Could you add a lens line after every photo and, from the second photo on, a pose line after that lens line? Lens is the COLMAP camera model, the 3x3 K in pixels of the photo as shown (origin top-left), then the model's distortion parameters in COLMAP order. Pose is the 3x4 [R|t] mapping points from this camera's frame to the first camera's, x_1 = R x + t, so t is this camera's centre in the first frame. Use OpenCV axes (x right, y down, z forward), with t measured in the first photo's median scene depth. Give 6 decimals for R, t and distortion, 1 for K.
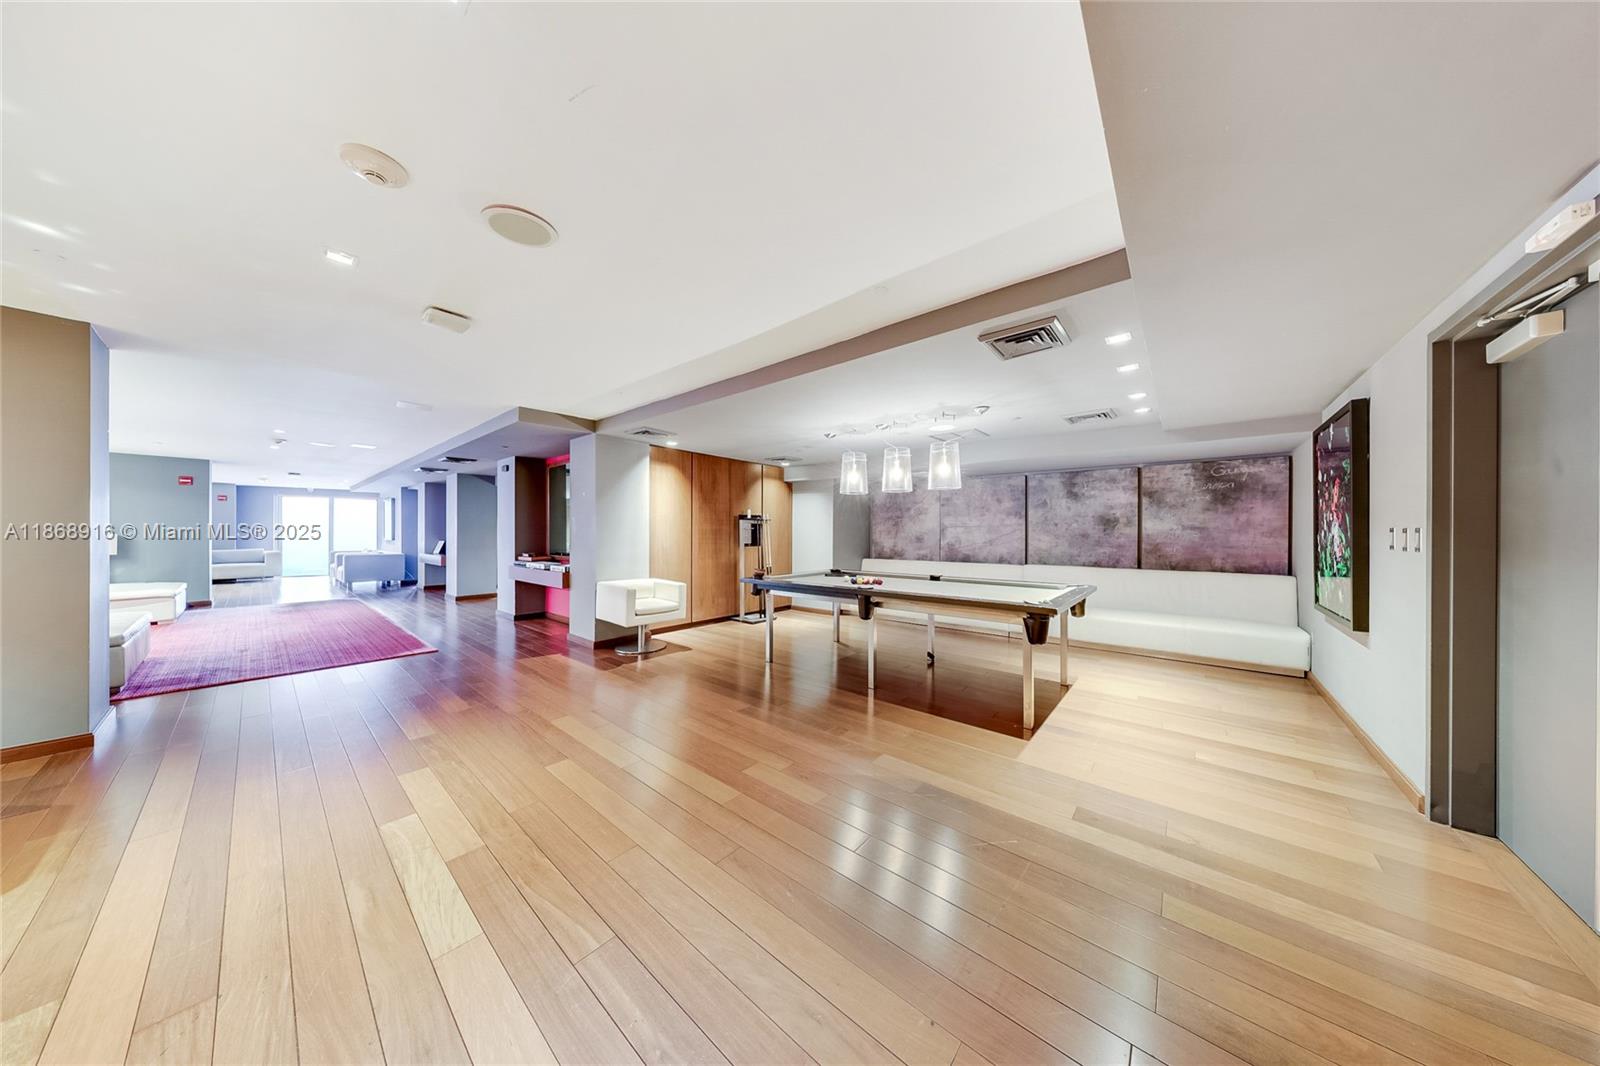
lens RADIAL K [[460.0, 0, 800.2], [0, 460.0, 534.0], [0, 0, 1]] dist [0.000624, 0.000037]
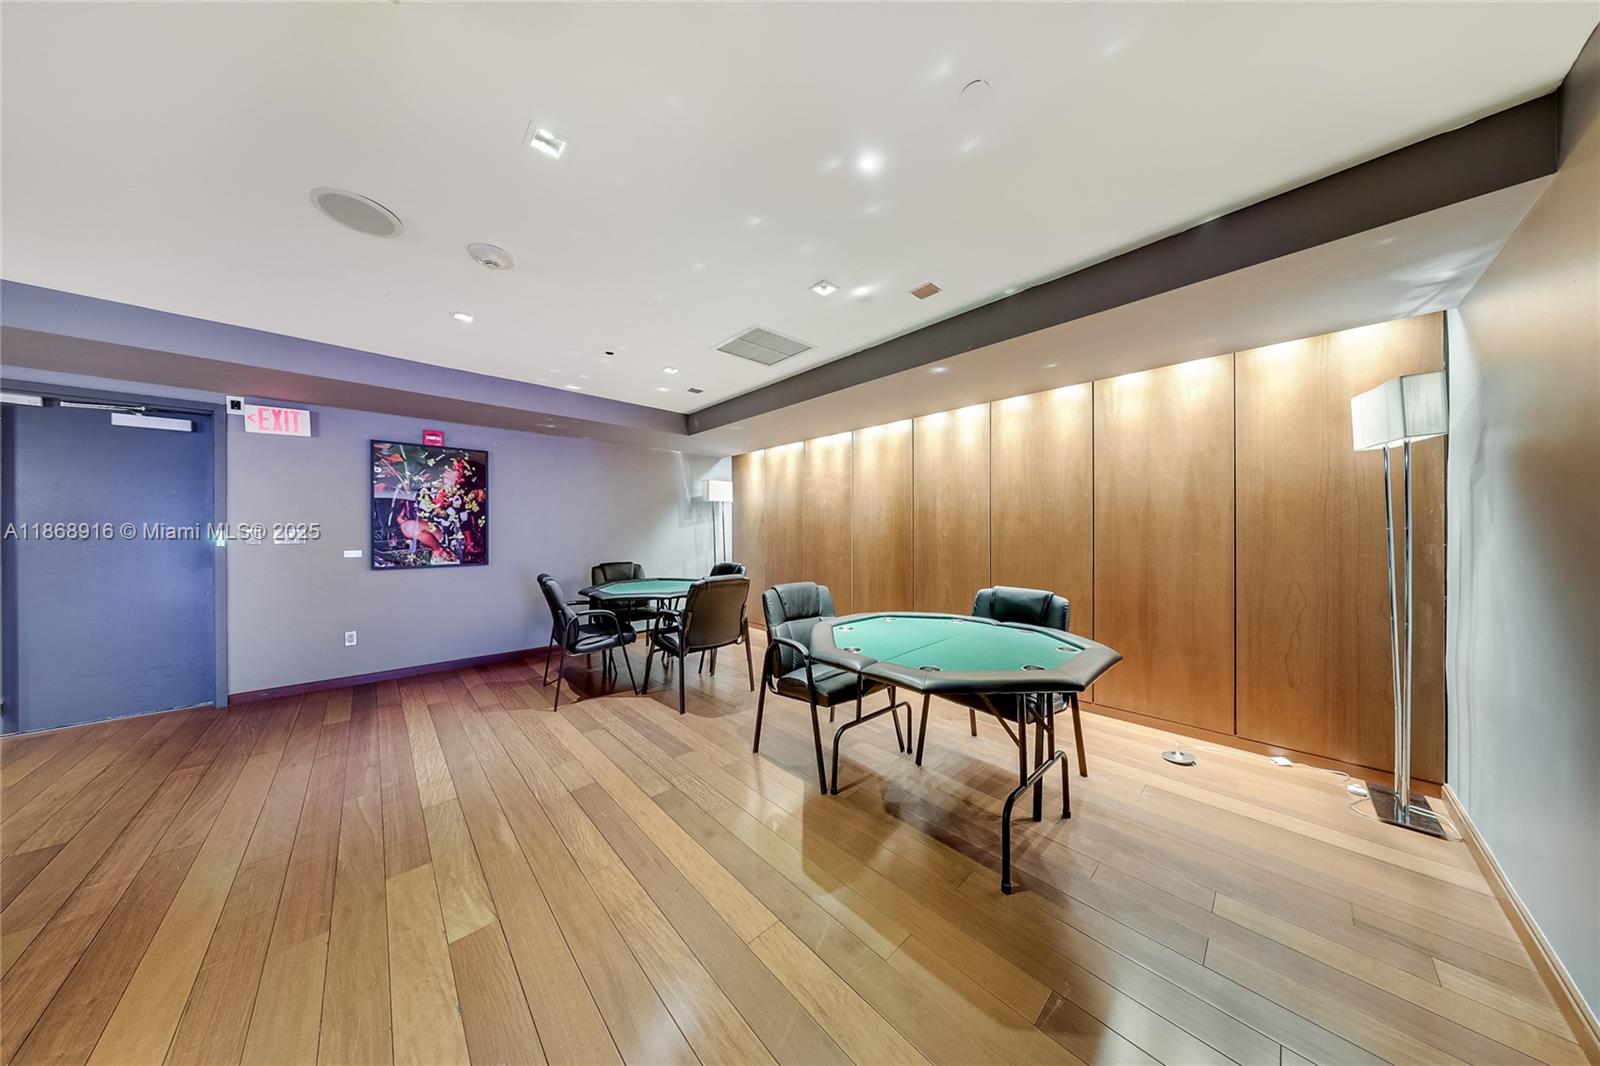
lens RADIAL K [[460.0, 0, 799.1], [0, 460.0, 532.1], [0, 0, 1]] dist [0.000624, 0.000037]
pose [[-0.993246, -0.003406, 0.115981, -1.650872], [-0.002928, 0.999987, 0.004289, -0.008841], [-0.115994, 0.003920, -0.993242, 1.868314]]
